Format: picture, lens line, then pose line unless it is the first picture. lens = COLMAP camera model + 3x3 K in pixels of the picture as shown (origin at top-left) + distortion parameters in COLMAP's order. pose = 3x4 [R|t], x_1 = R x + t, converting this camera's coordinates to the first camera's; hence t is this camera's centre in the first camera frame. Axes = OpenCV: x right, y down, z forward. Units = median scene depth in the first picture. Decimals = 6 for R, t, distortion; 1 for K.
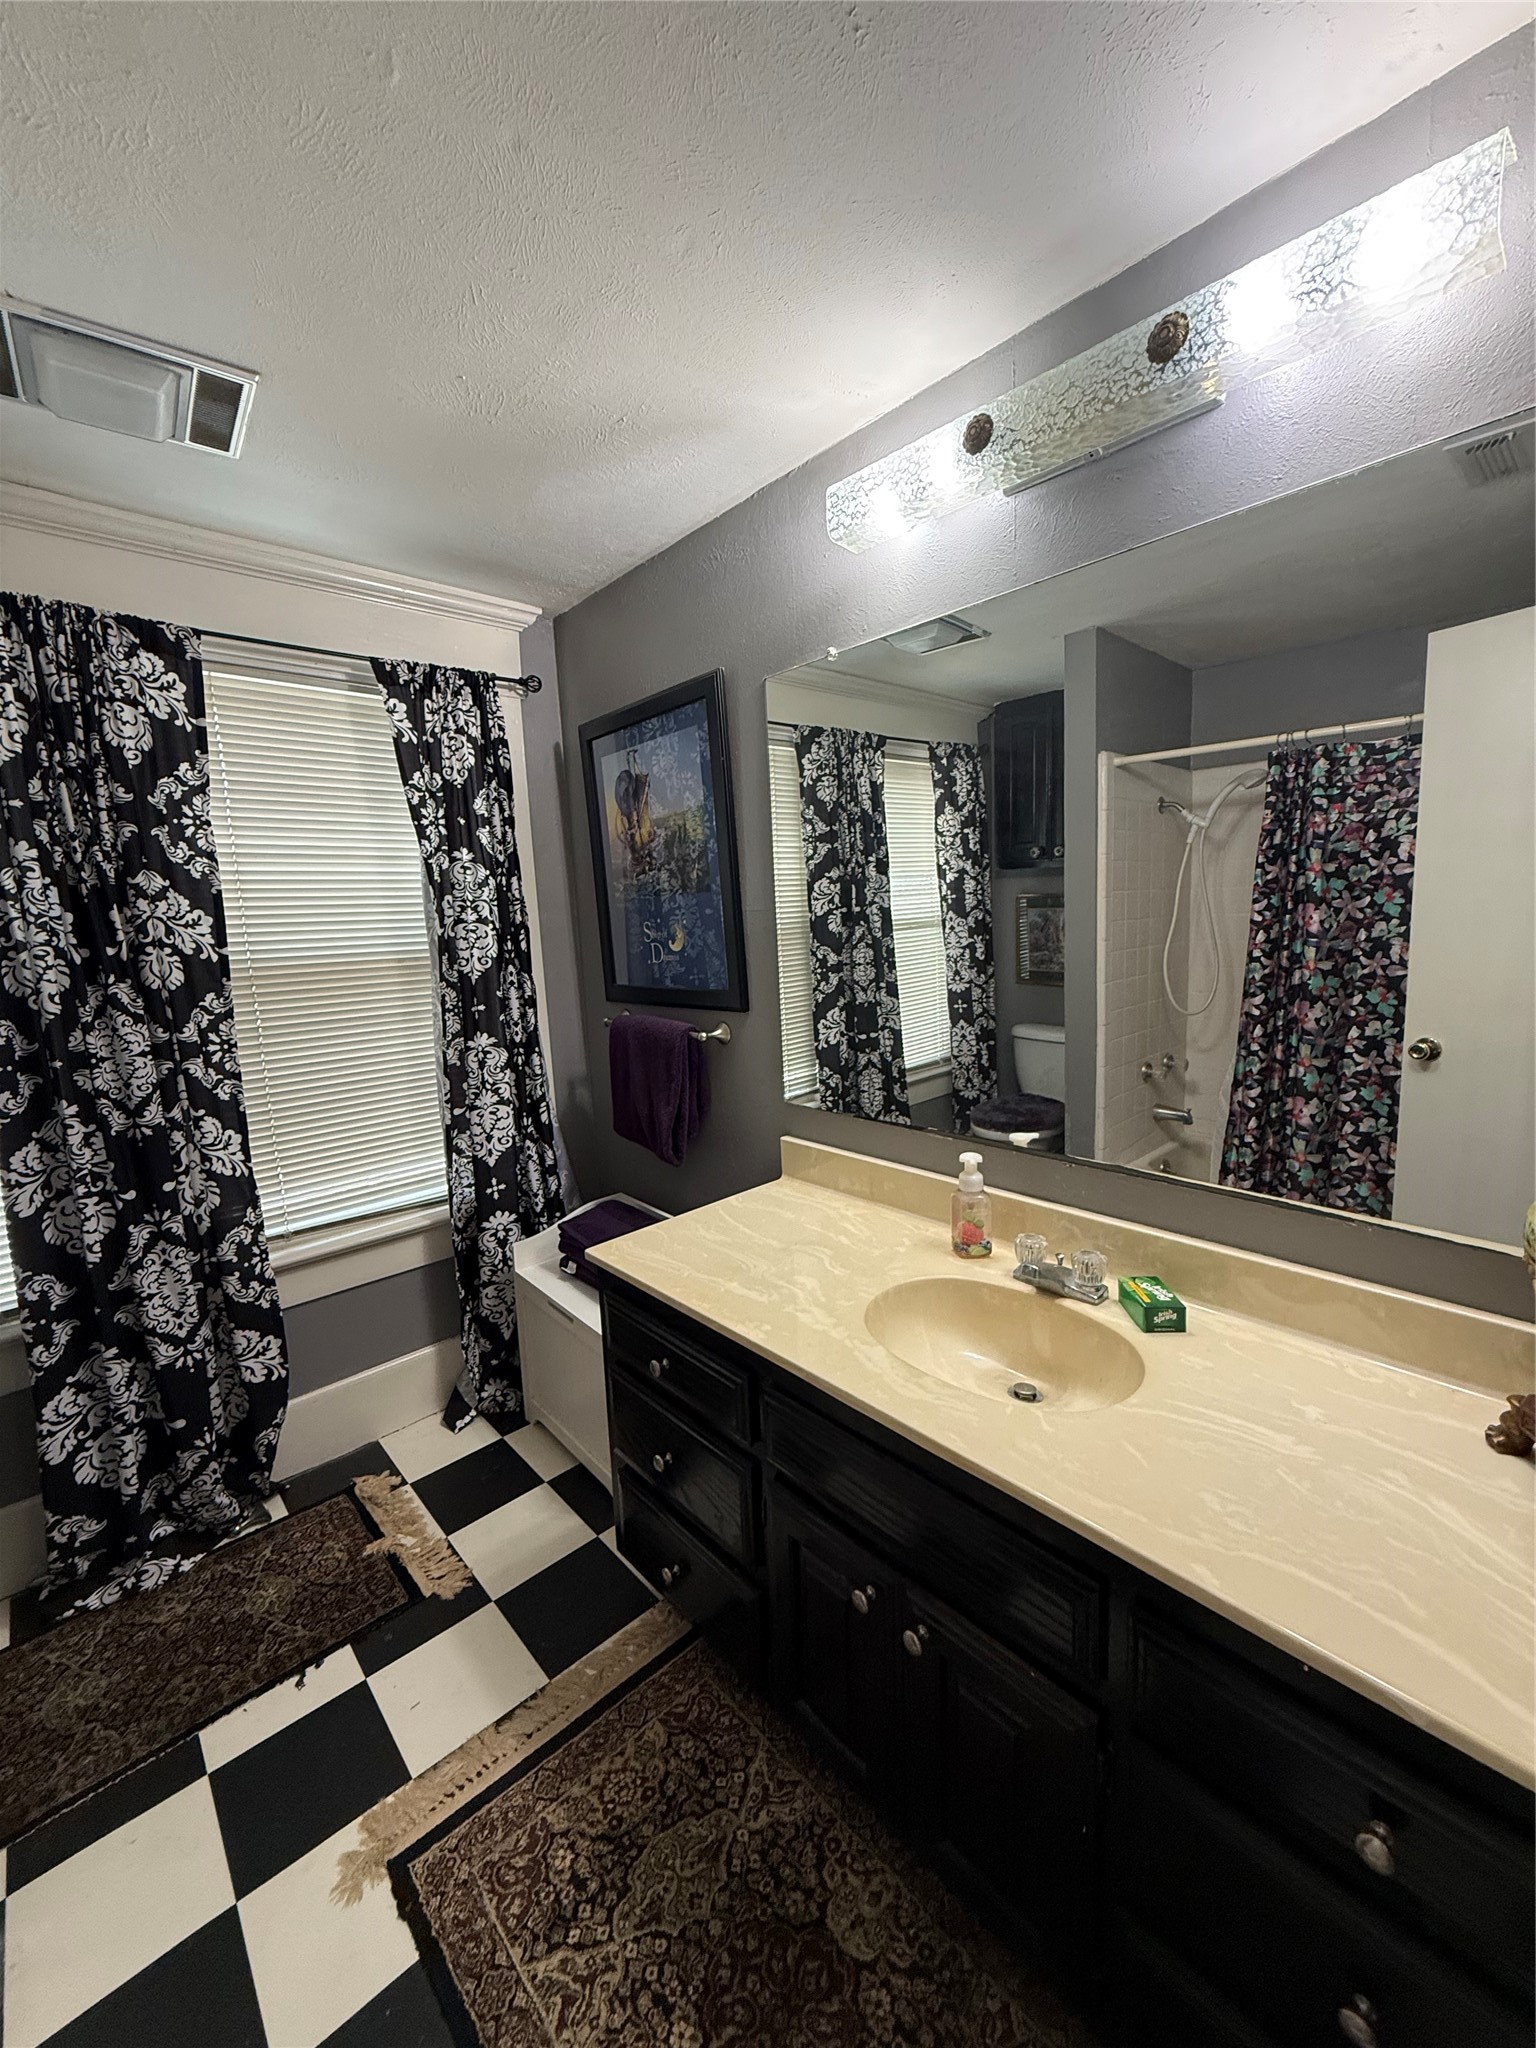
lens RADIAL K [[816.4, 0, 771.0], [0, 816.4, 1022.0], [0, 0, 1]] dist [-0.000078, -0.000051]
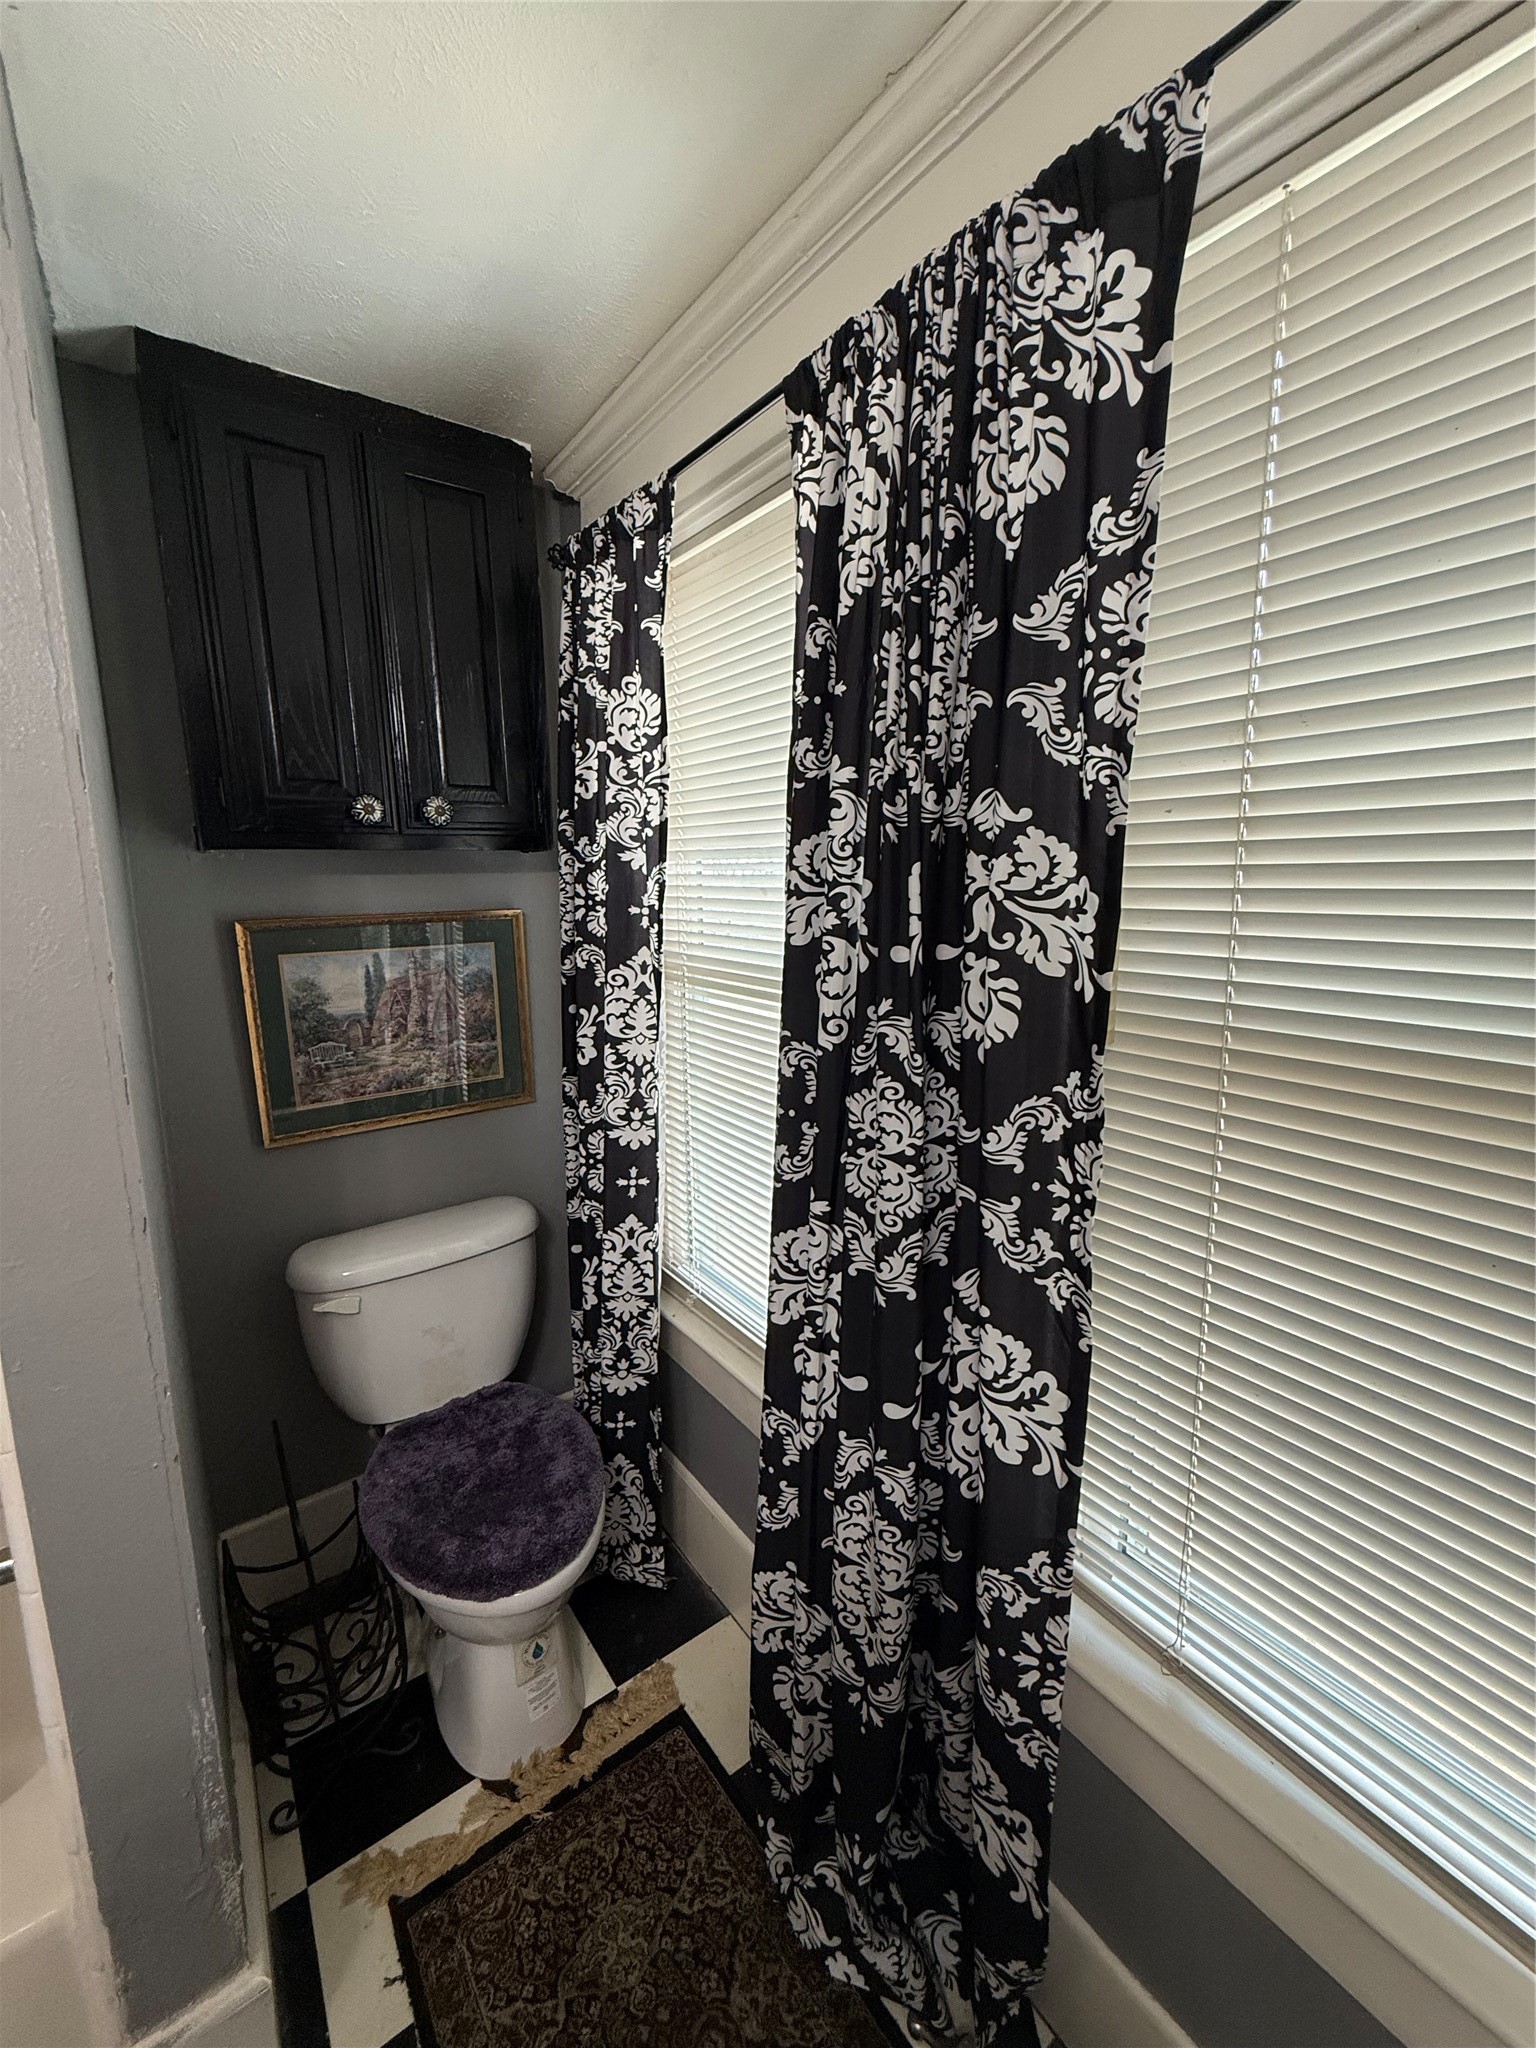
lens RADIAL K [[816.4, 0, 772.9], [0, 816.4, 1015.6], [0, 0, 1]] dist [-0.000078, -0.000051]
pose [[-0.097249, 0.202761, -0.974387, -0.268054], [-0.127142, 0.968475, 0.214220, -0.140391], [0.987106, 0.144719, -0.068404, 0.899970]]
